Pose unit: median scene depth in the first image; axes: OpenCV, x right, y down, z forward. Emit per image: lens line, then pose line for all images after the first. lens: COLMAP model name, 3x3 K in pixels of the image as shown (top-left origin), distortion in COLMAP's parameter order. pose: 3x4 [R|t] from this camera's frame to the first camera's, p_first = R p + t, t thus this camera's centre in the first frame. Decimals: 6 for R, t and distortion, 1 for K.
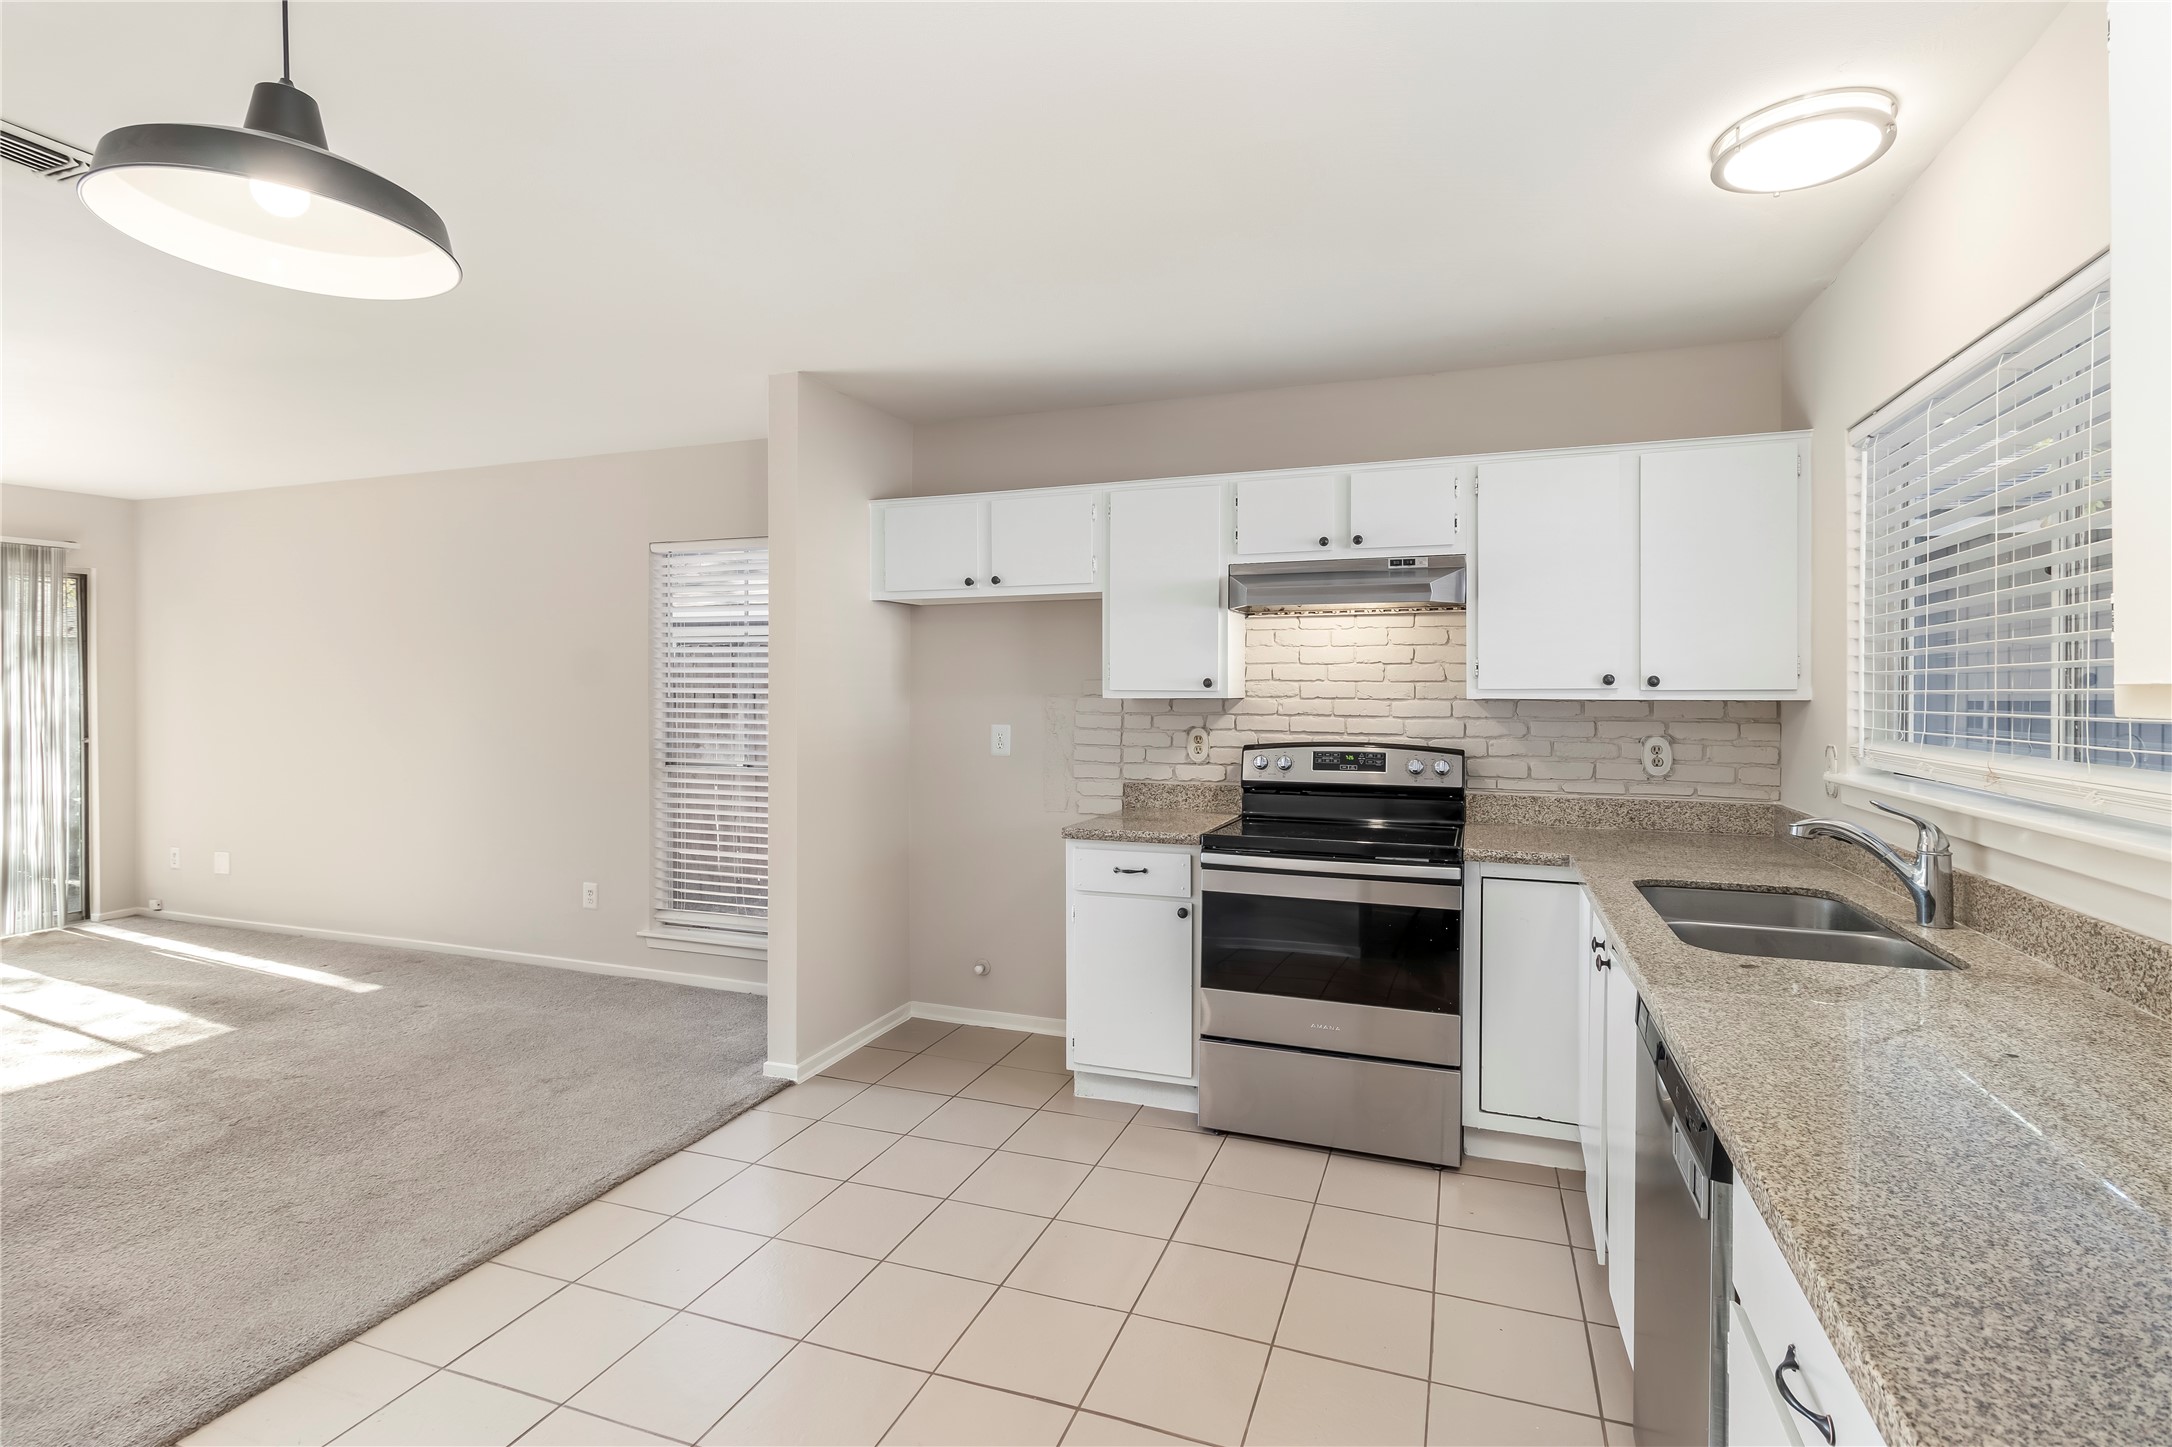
lens RADIAL K [[1005.3, 0, 1111.7], [0, 1005.3, 697.7], [0, 0, 1]] dist [0.003672, 0.000432]
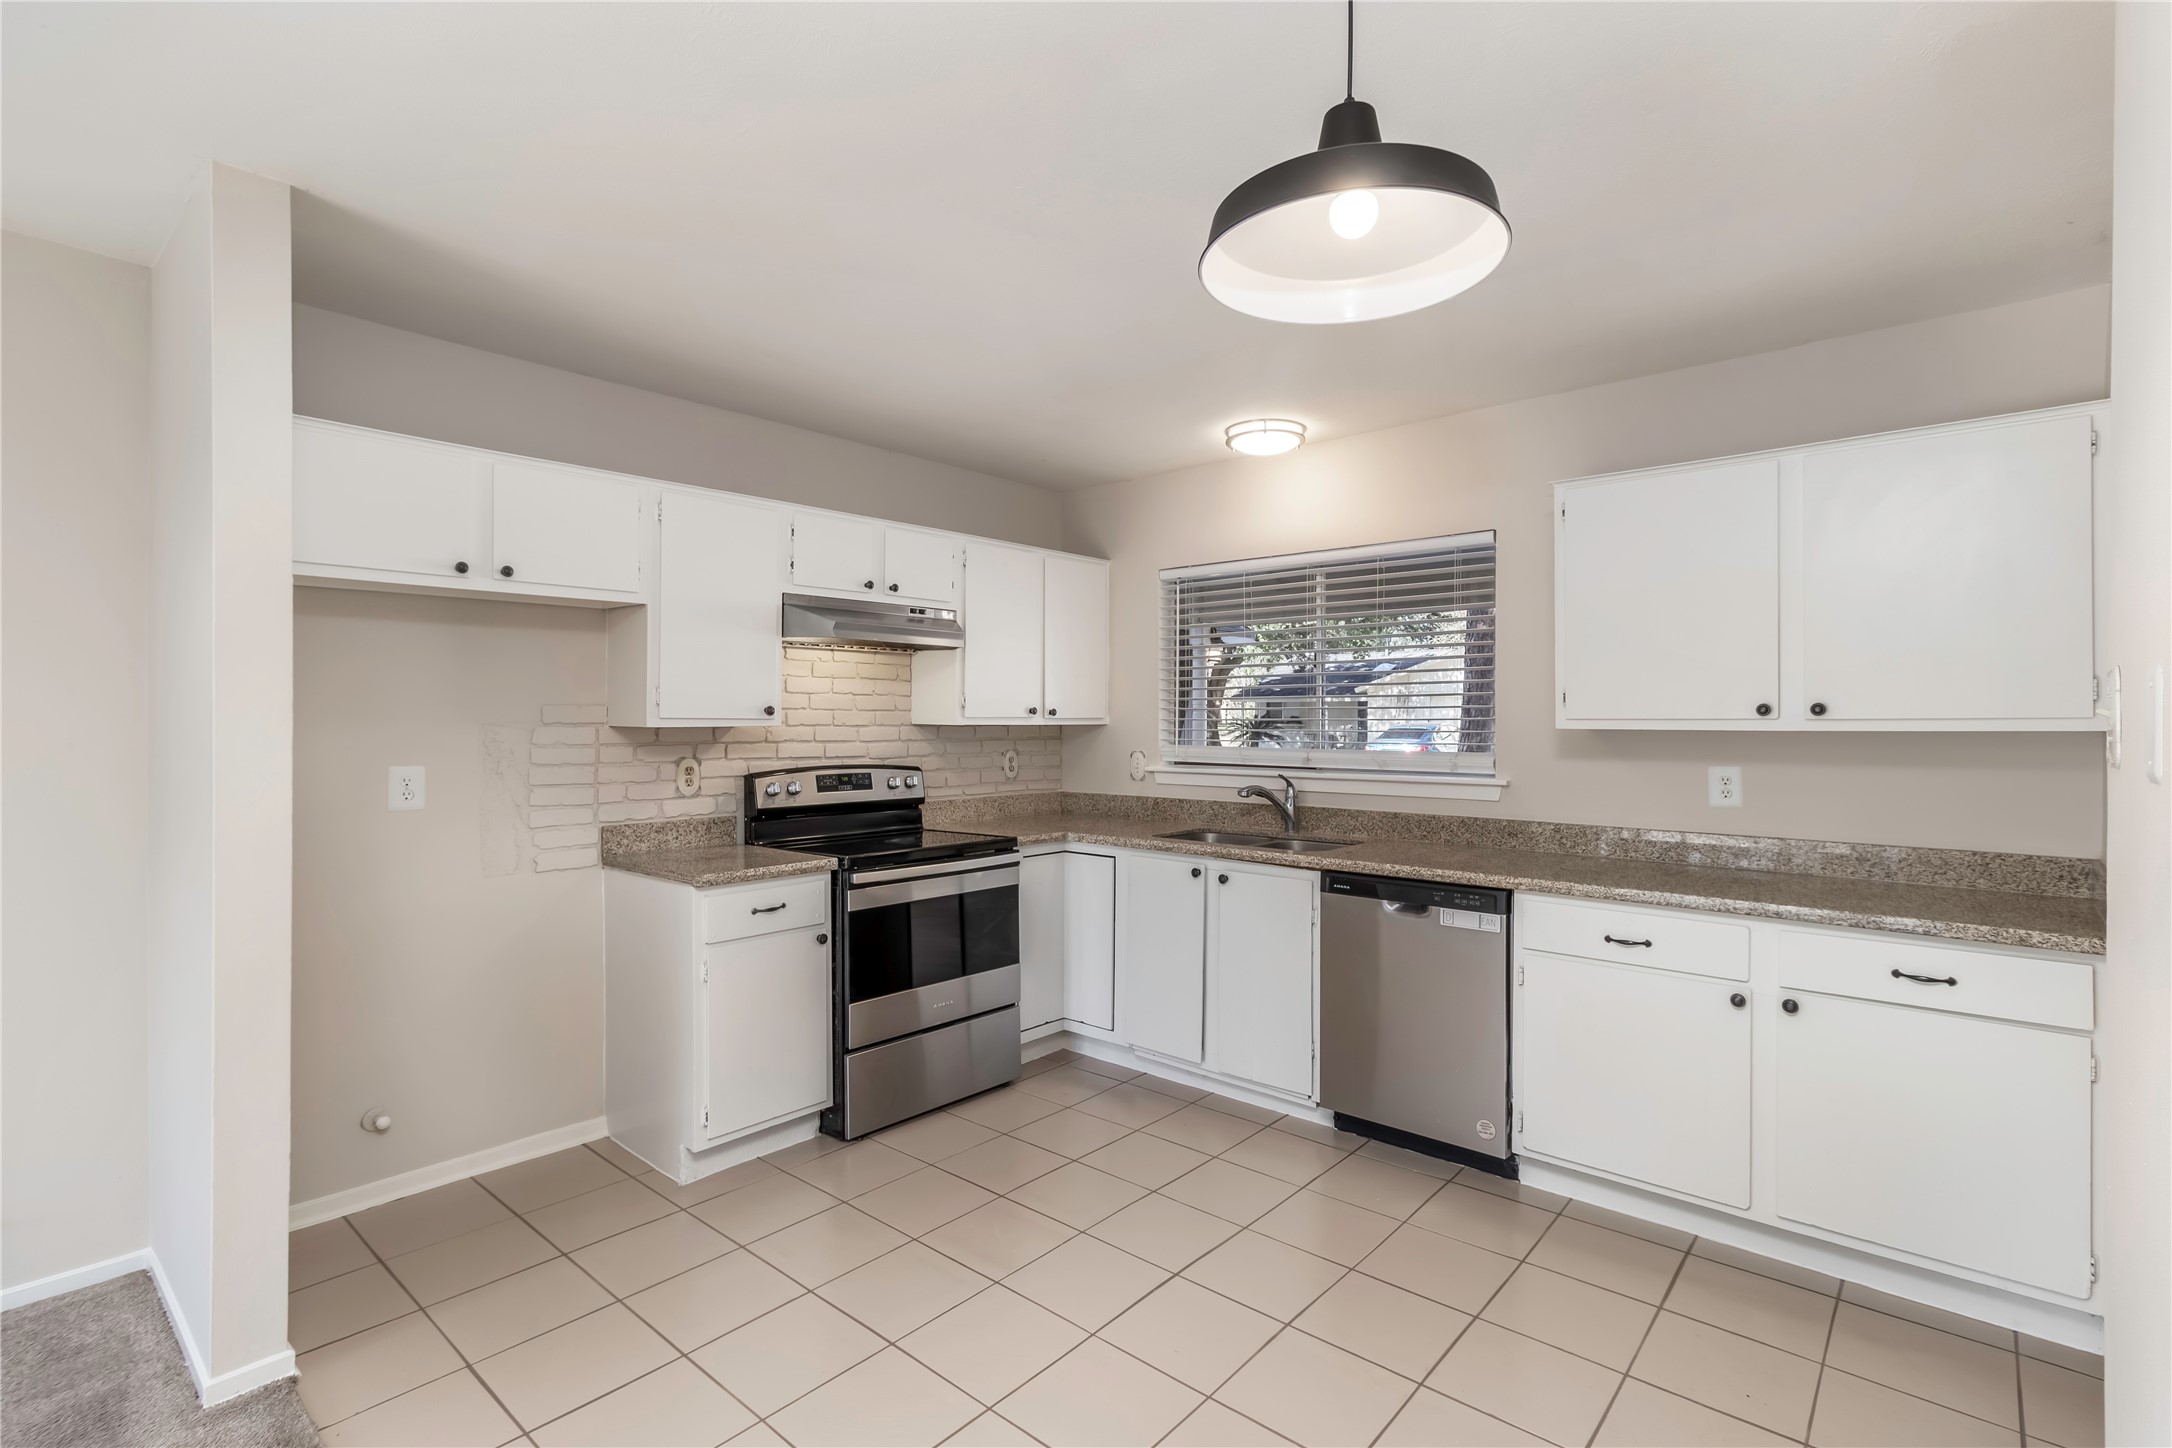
lens RADIAL K [[1011.7, 0, 1111.9], [0, 1011.7, 714.4], [0, 0, 1]] dist [0.002639, 0.000862]
pose [[0.359534, 0.002466, 0.933129, -0.695453], [0.002871, 0.999989, -0.003749, -0.006313], [-0.933127, 0.004026, 0.359523, 0.325675]]
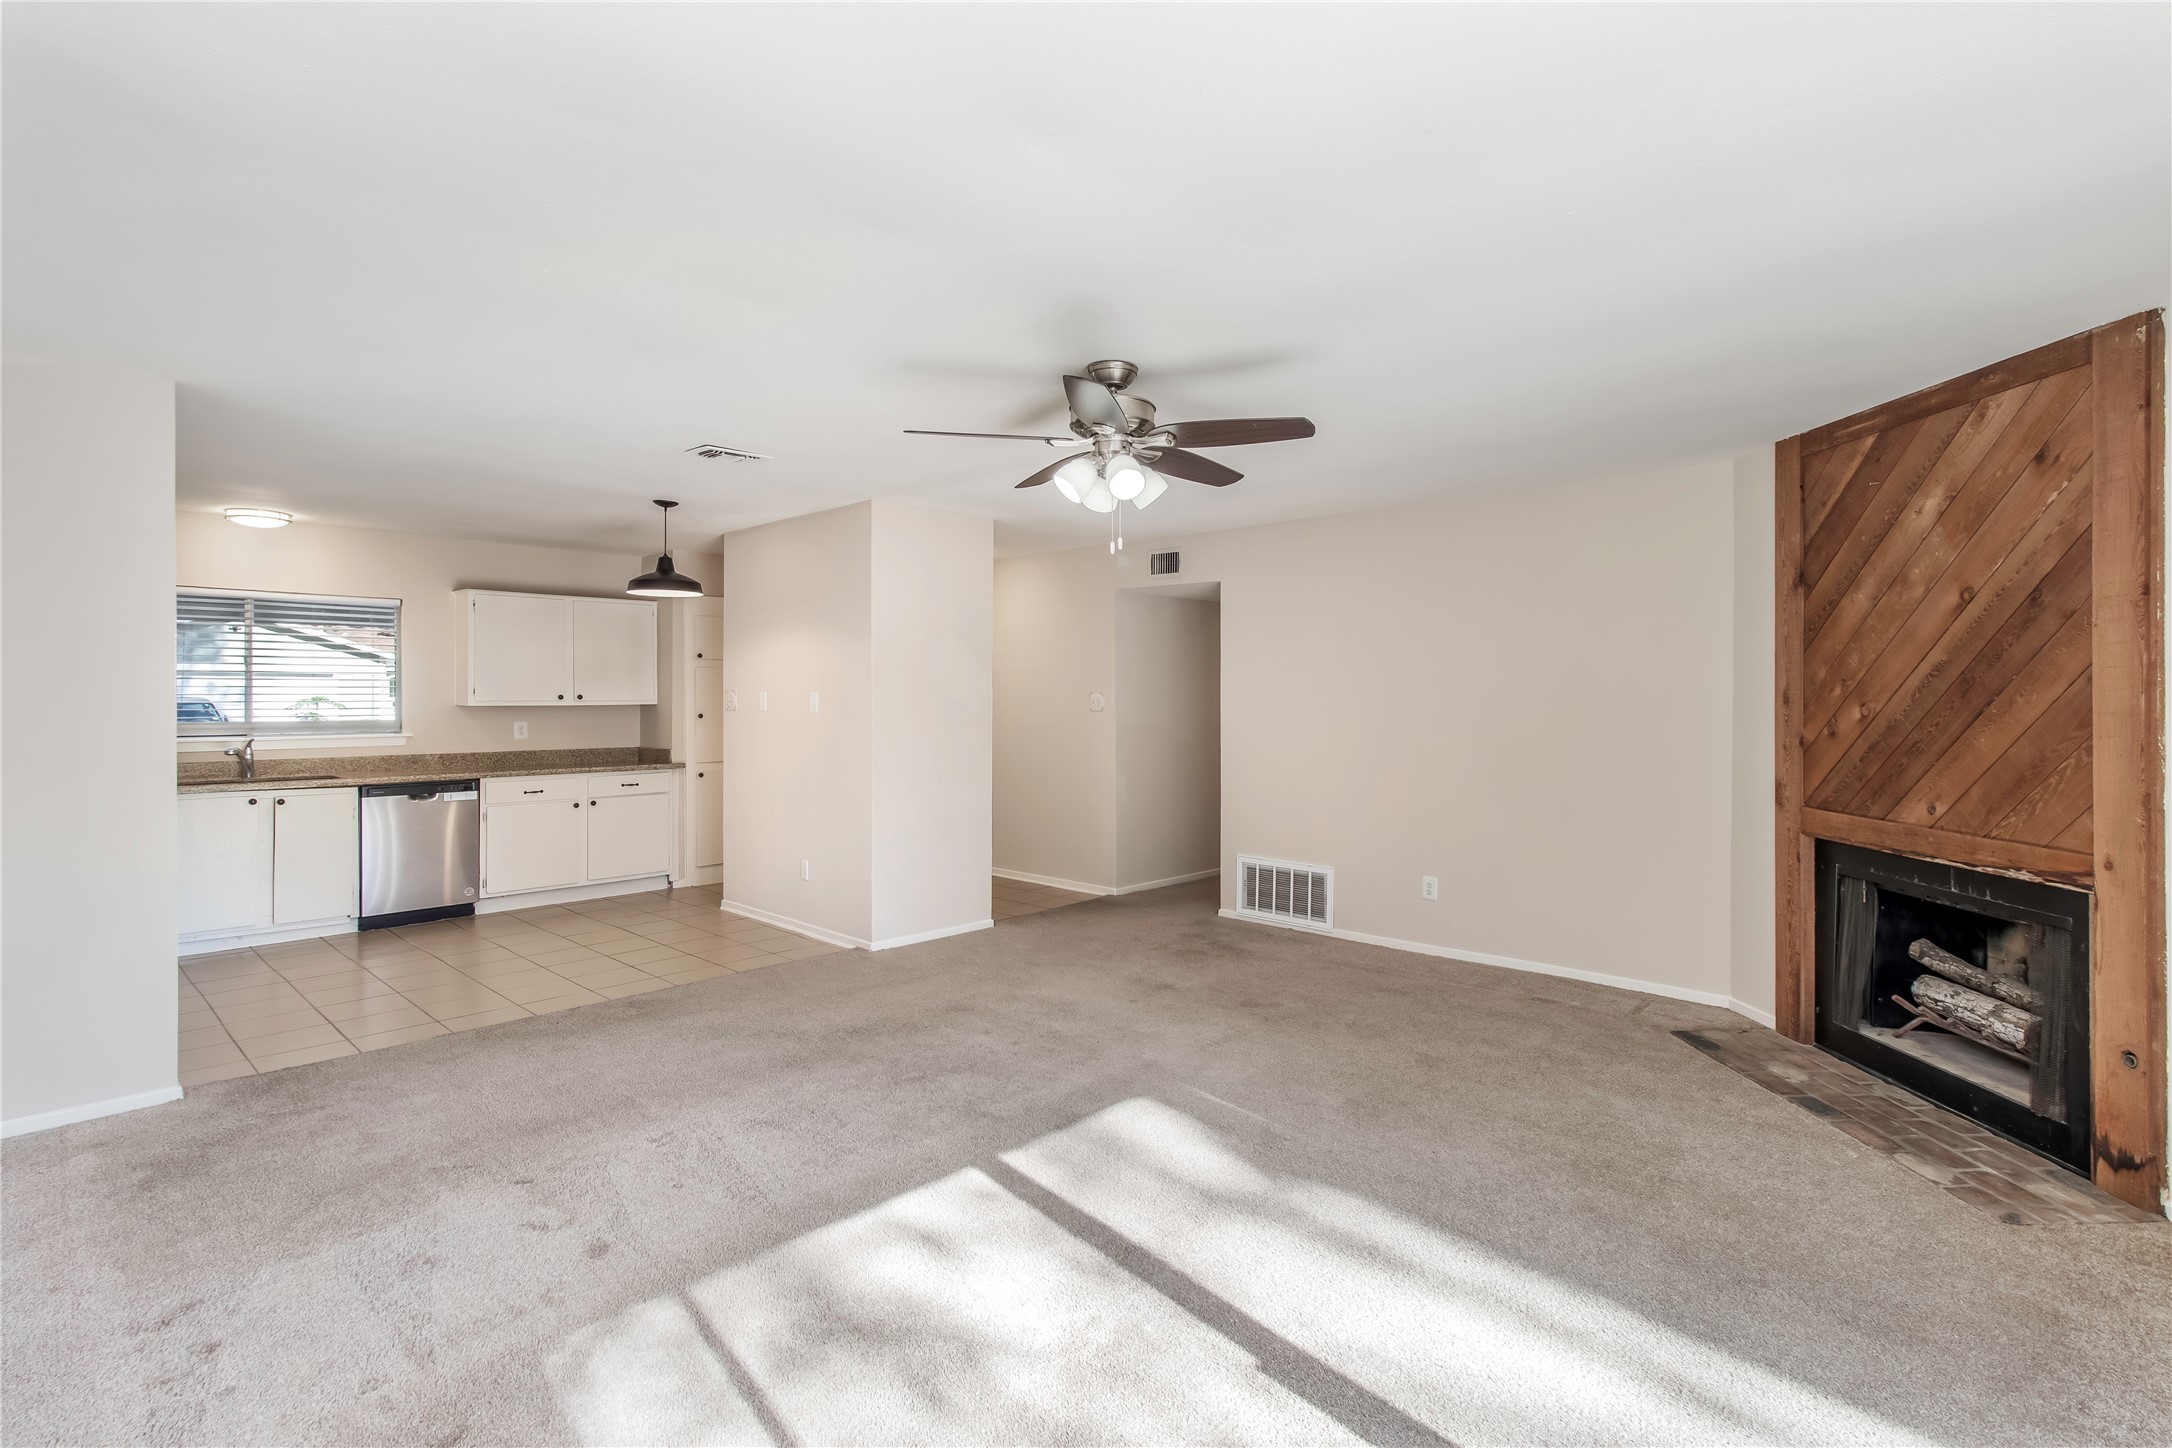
lens RADIAL K [[1005.3, 0, 1111.7], [0, 1005.3, 698.2], [0, 0, 1]] dist [0.003672, 0.000432]
pose [[-0.919427, 0.001059, 0.393260, -1.569908], [0.002619, 0.999991, 0.003431, -0.013499], [-0.393253, 0.004184, -0.919421, 1.544709]]
